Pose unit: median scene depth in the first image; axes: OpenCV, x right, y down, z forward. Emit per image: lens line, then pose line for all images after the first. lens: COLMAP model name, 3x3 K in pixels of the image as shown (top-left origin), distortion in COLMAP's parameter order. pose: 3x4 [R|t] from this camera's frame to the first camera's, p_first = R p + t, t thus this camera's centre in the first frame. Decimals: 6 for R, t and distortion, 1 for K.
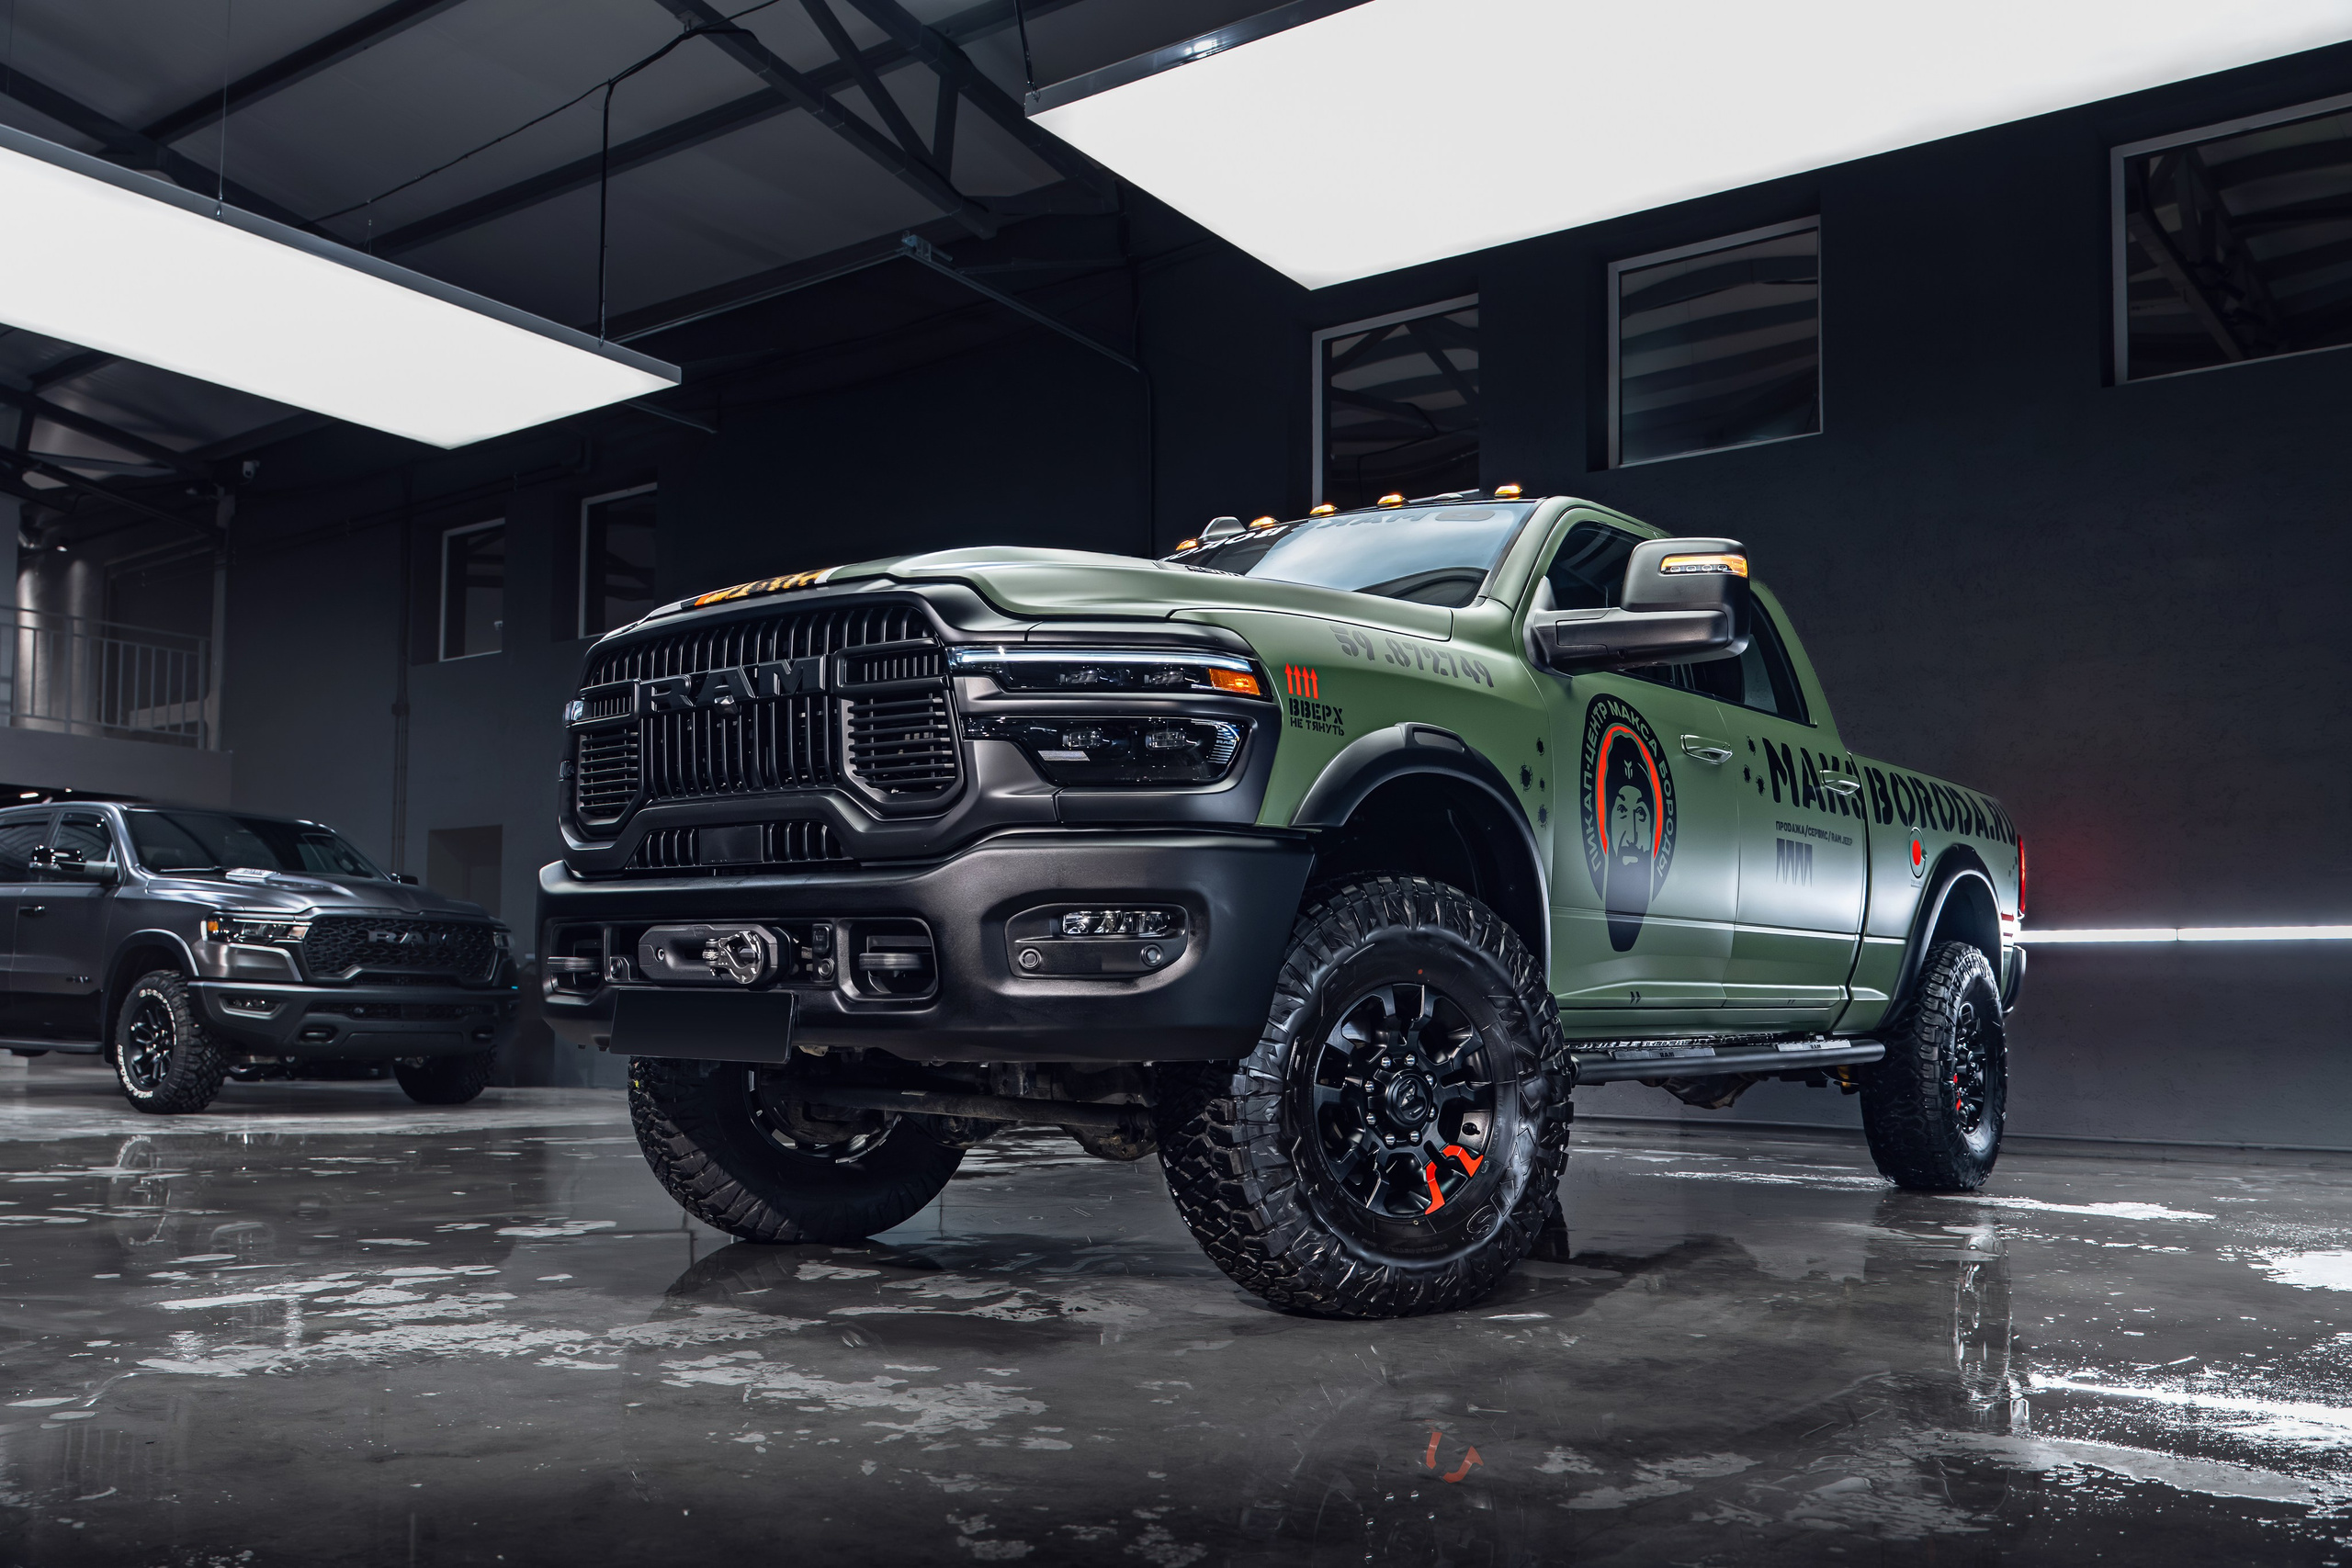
lens RADIAL K [[1867.1, 0, 1180.5], [0, 1867.1, 902.5], [0, 0, 1]] dist [-0.004410, -0.001573]
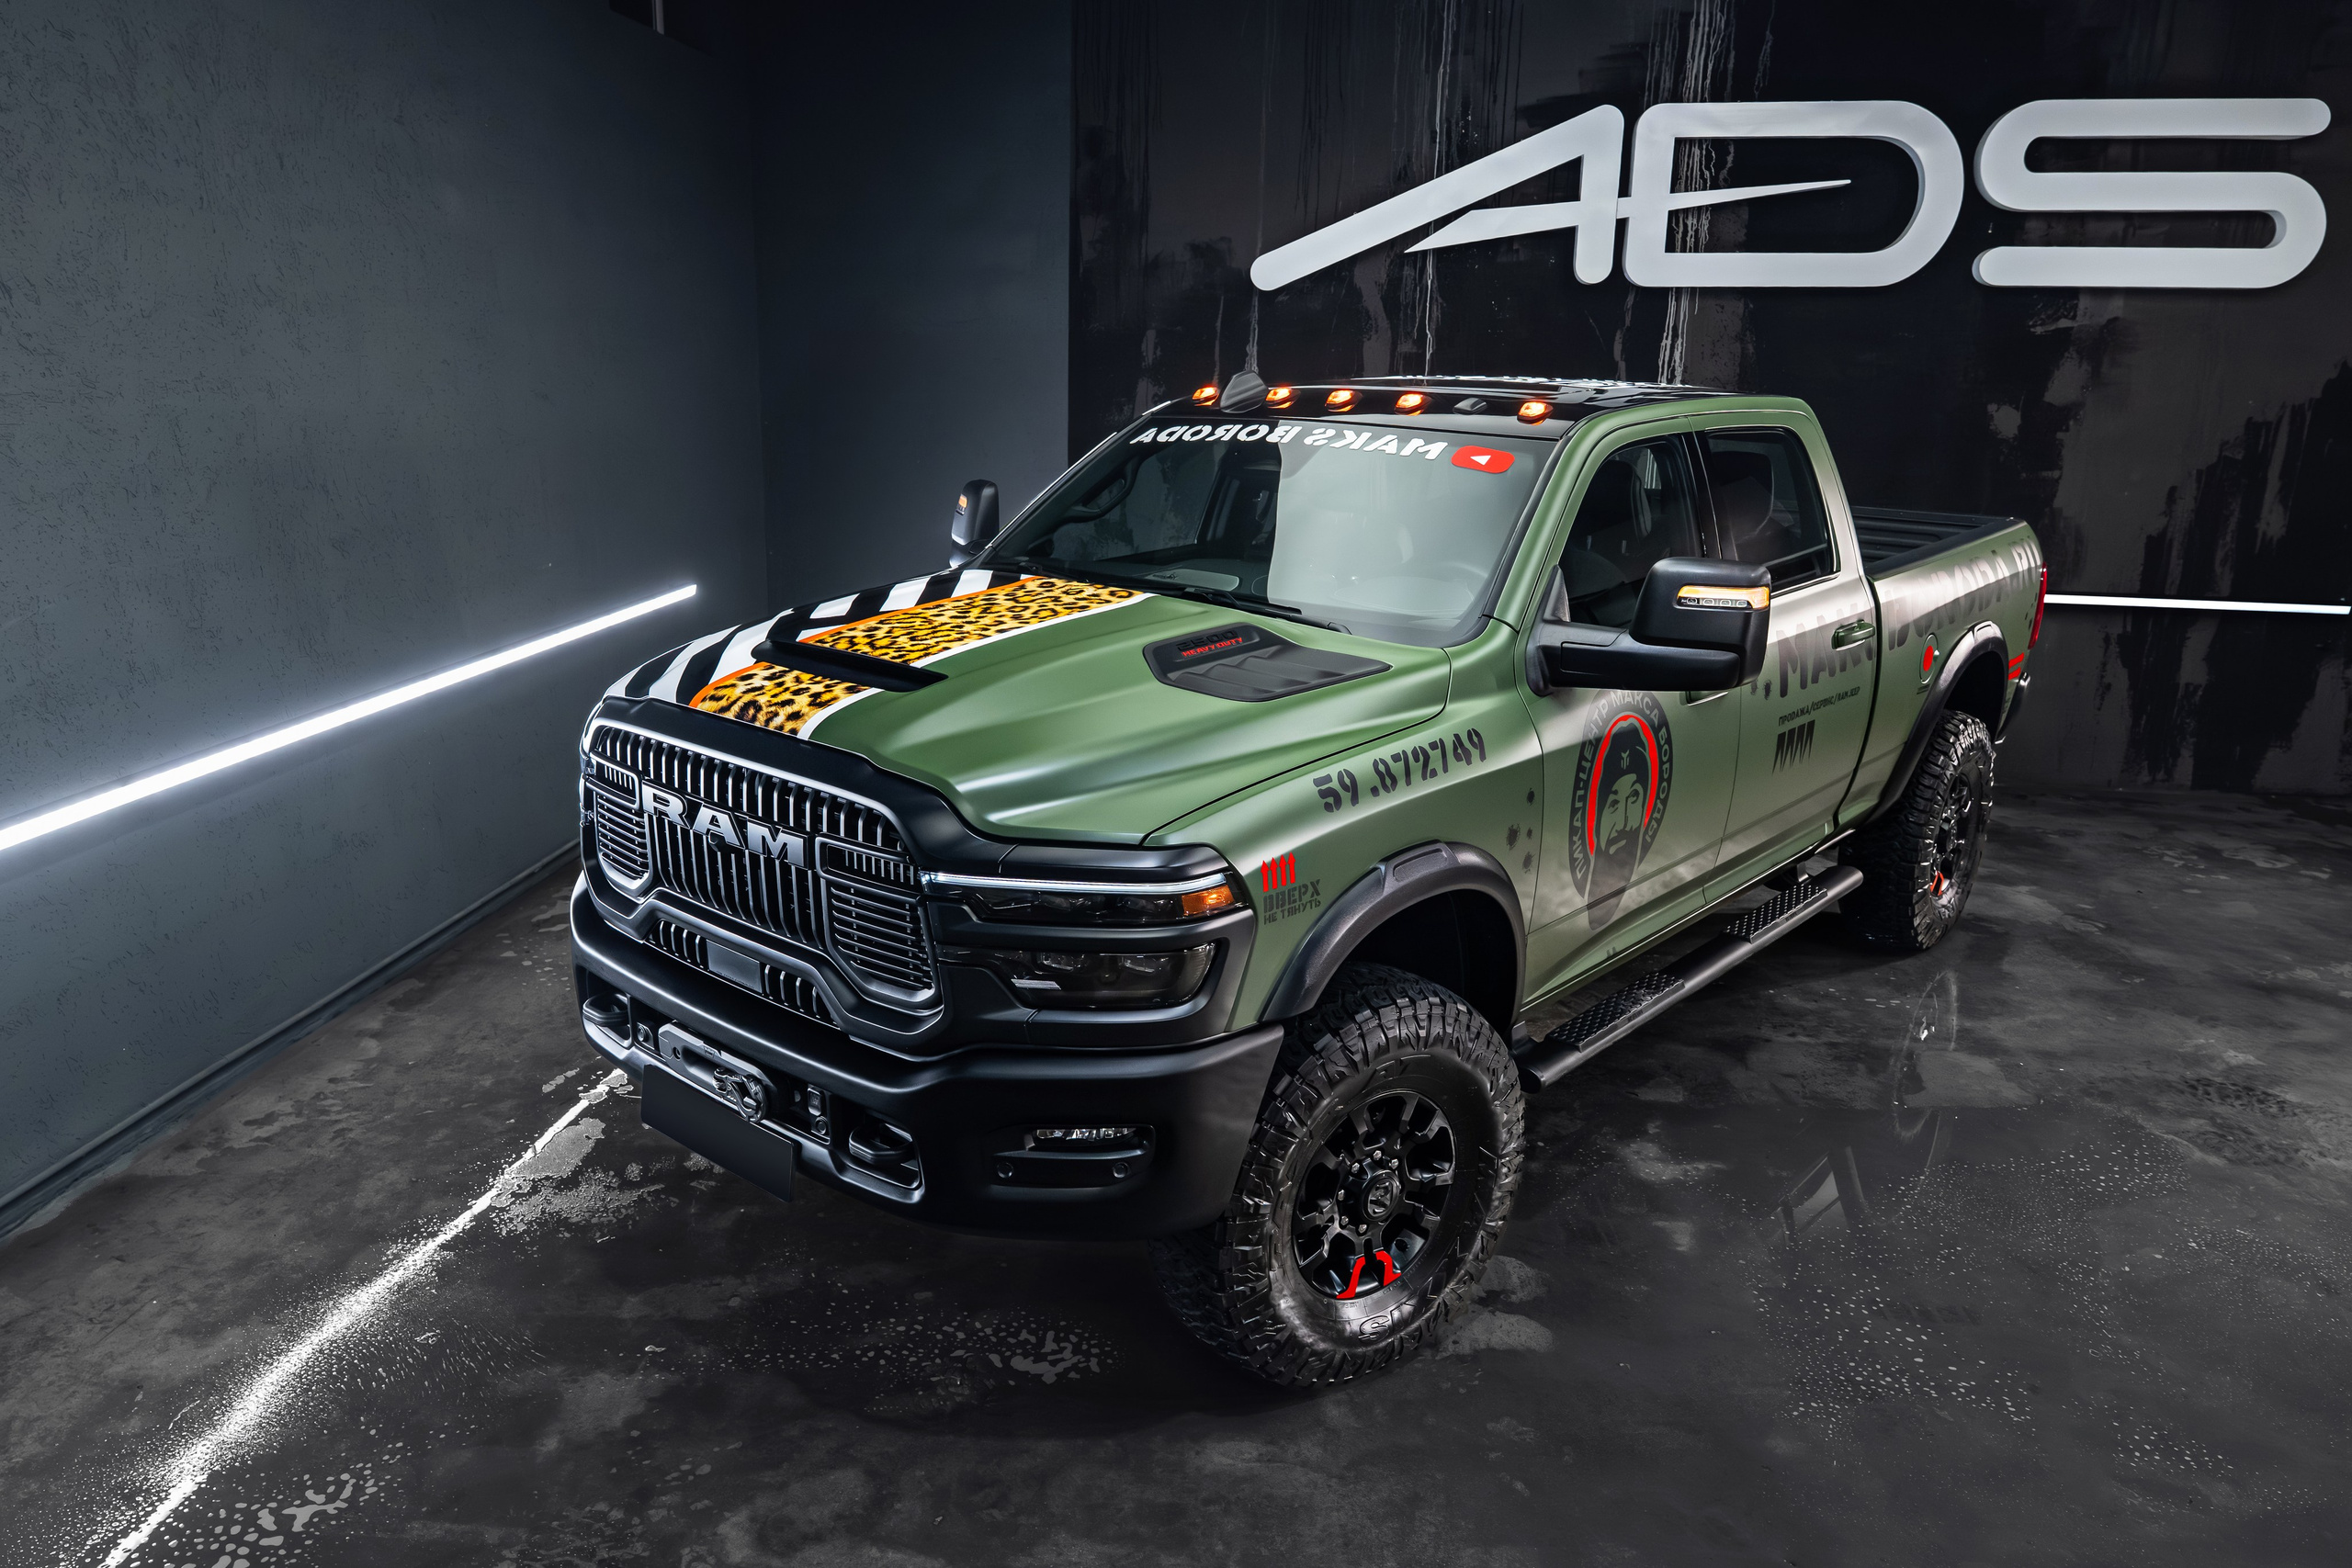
lens RADIAL K [[1678.9, 0, 1101.1], [0, 1678.9, 800.7], [0, 0, 1]] dist [0.002070, -0.016050]
pose [[0.996813, 0.022195, -0.076625, 0.030068], [0.003174, 0.948722, 0.316096, -0.340686], [0.079712, -0.315332, 0.945628, 0.122040]]
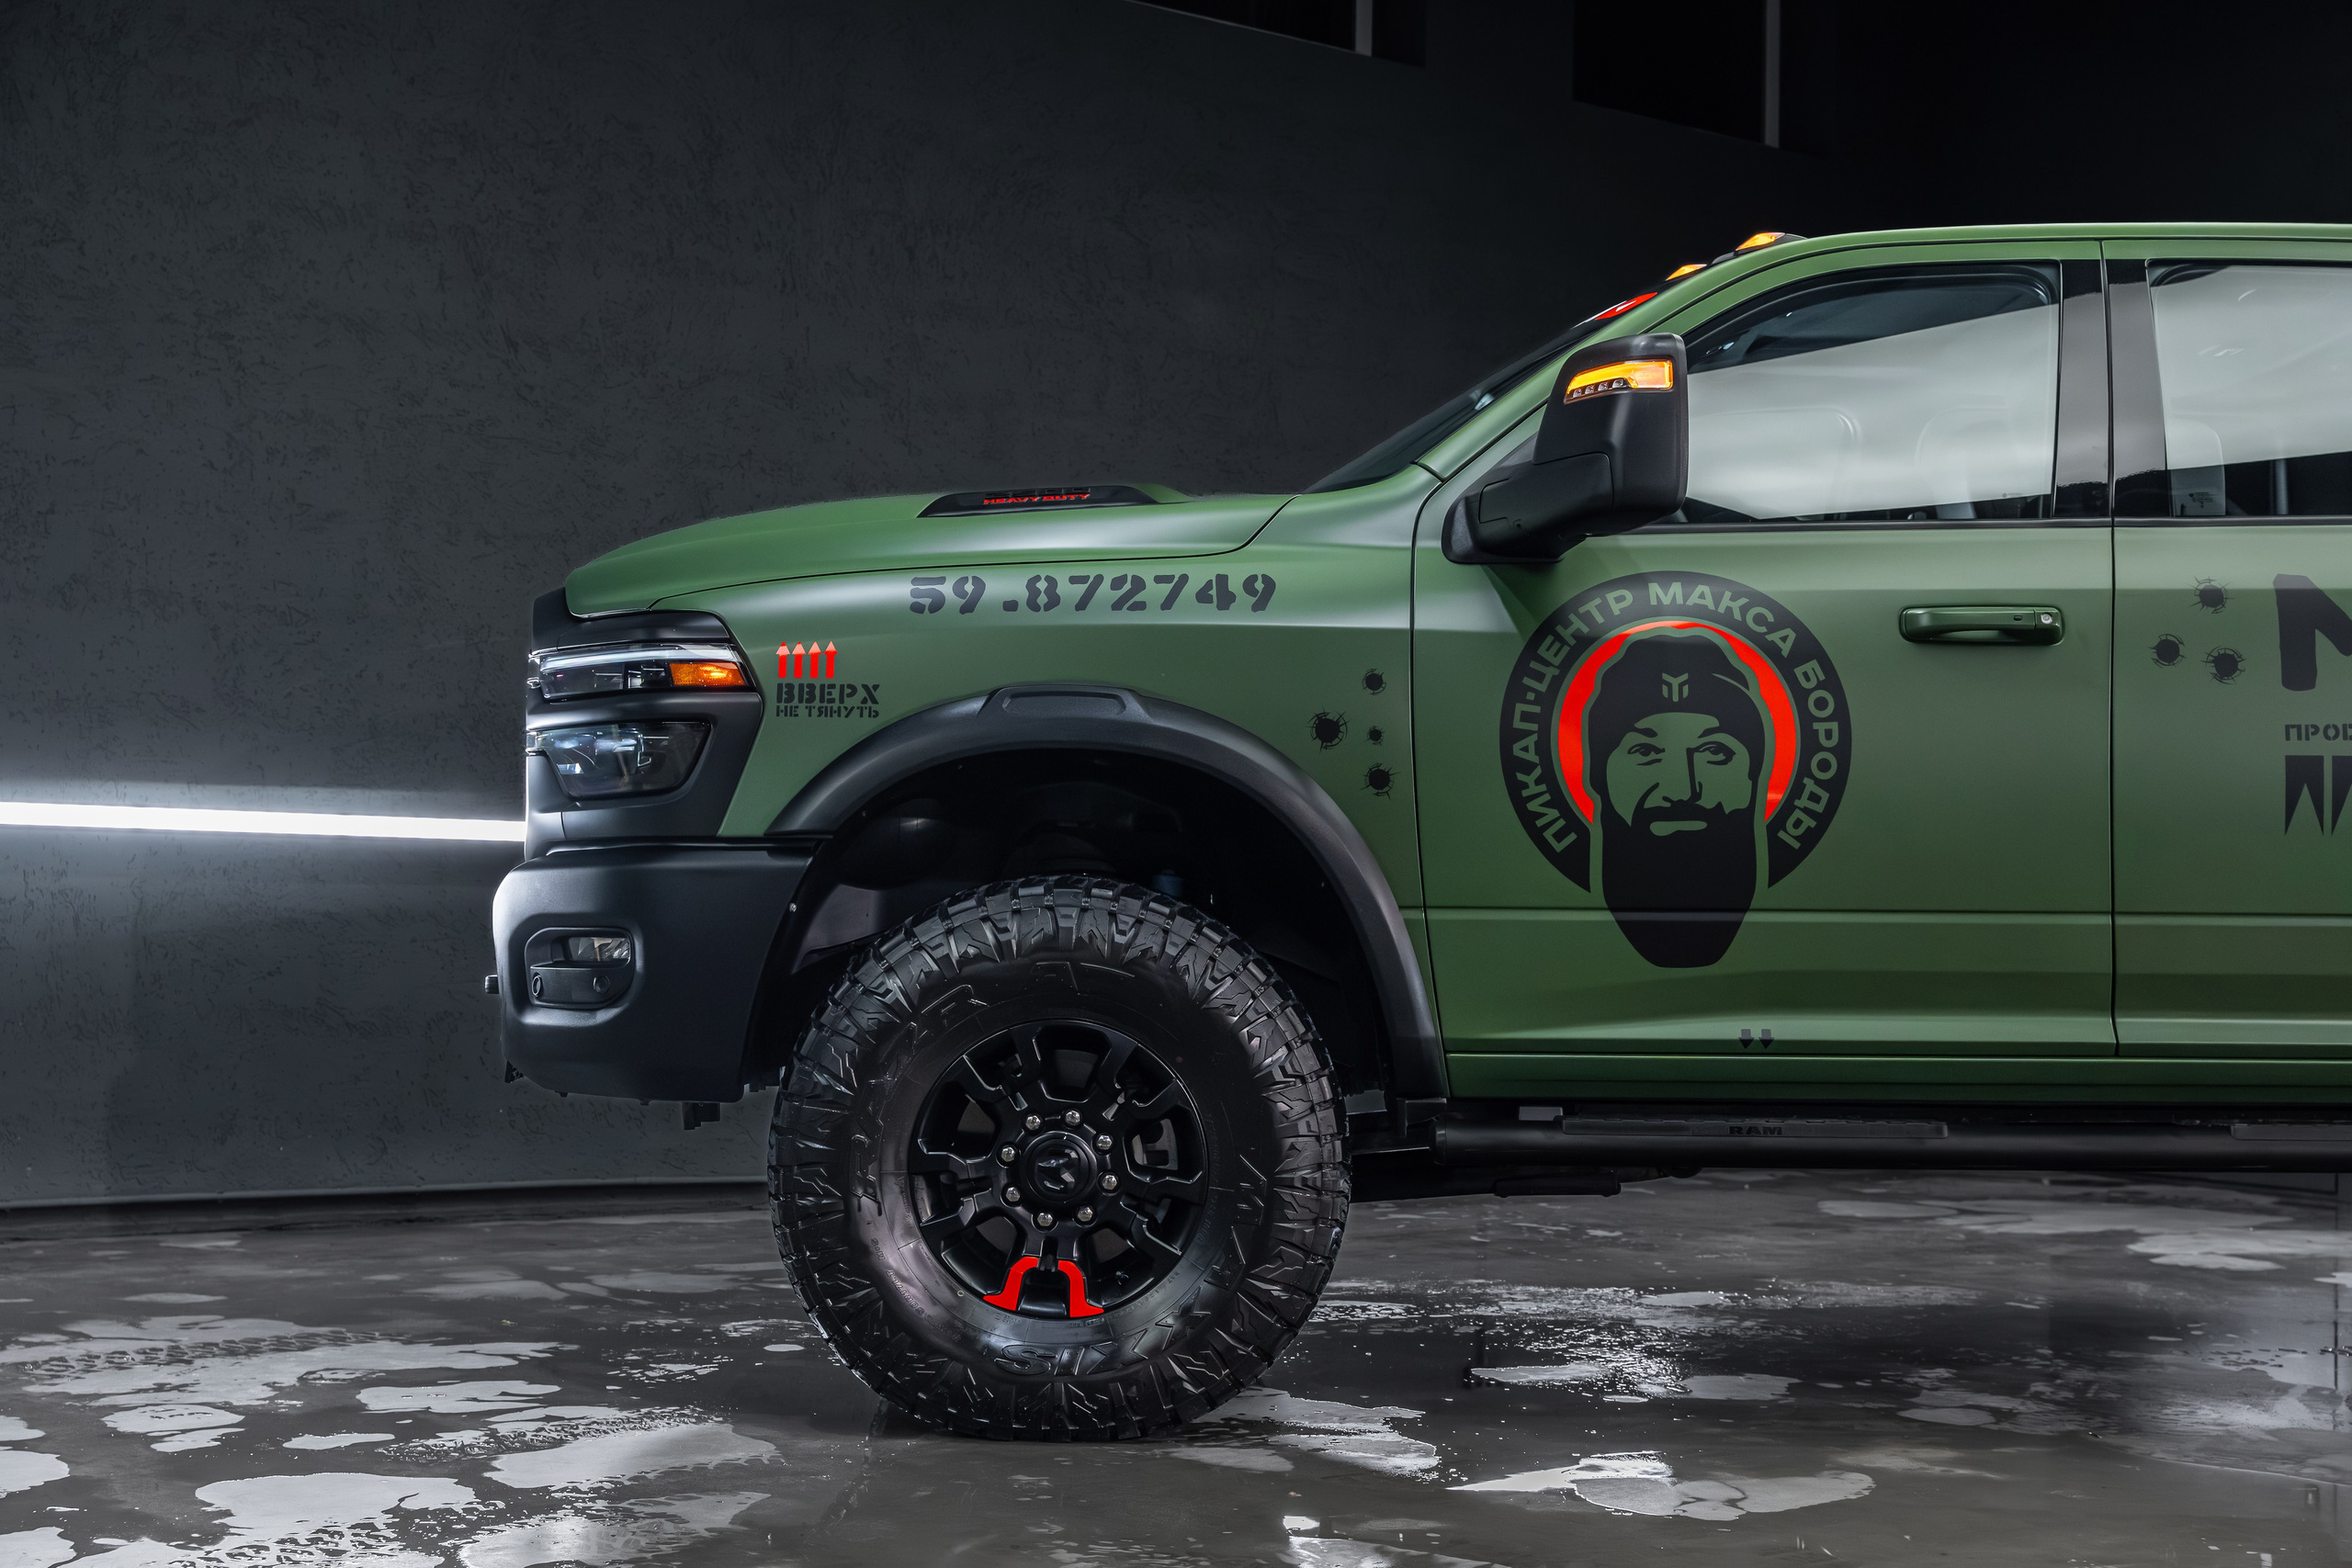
lens RADIAL K [[3027.7, 0, 1176.0], [0, 3027.7, 784.0], [0, 0, 1]] dist [0.005404, -0.035601]
pose [[0.626403, -0.030694, -0.778895, 0.965044], [0.033553, 0.999360, -0.012398, -0.030800], [0.778777, -0.018368, 0.627032, 0.206725]]
